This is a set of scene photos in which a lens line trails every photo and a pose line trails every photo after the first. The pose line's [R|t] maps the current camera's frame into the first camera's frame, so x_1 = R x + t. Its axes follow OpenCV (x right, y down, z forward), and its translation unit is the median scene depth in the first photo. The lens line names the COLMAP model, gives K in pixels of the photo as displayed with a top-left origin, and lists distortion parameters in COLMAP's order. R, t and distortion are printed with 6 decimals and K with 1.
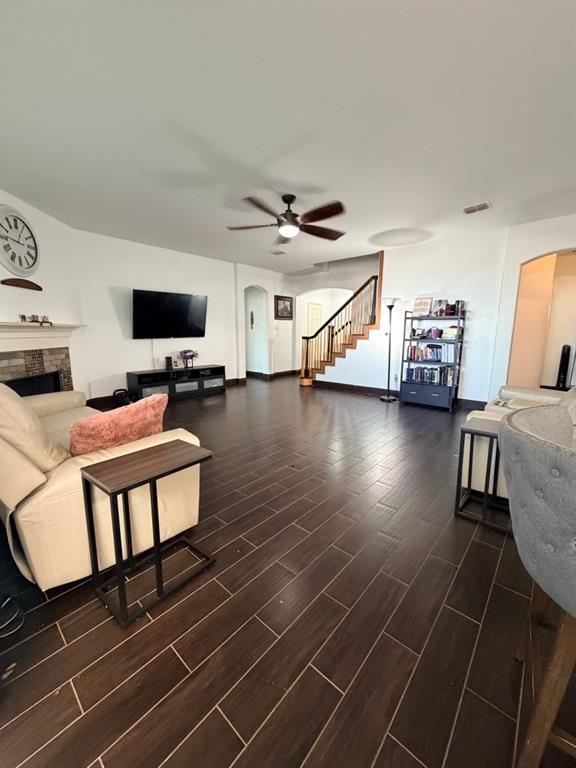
lens RADIAL K [[307.1, 0, 288.2], [0, 307.1, 382.6], [0, 0, 1]] dist [-0.000394, 0.000328]
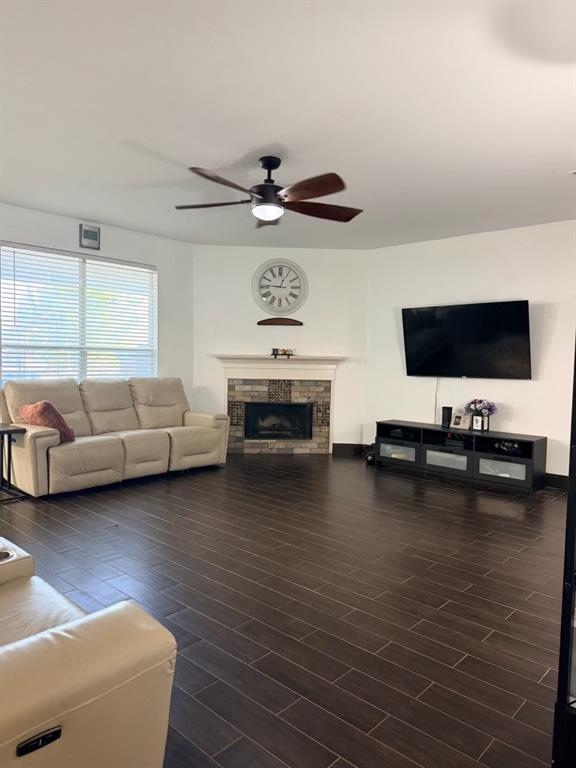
lens RADIAL K [[536.8, 0, 287.3], [0, 536.8, 384.3], [0, 0, 1]] dist [0.117640, -0.158822]
pose [[-0.031410, 0.043530, -0.998558, 0.929886], [-0.184458, 0.981638, 0.048595, -0.160728], [0.982338, 0.185718, -0.022803, 0.914291]]
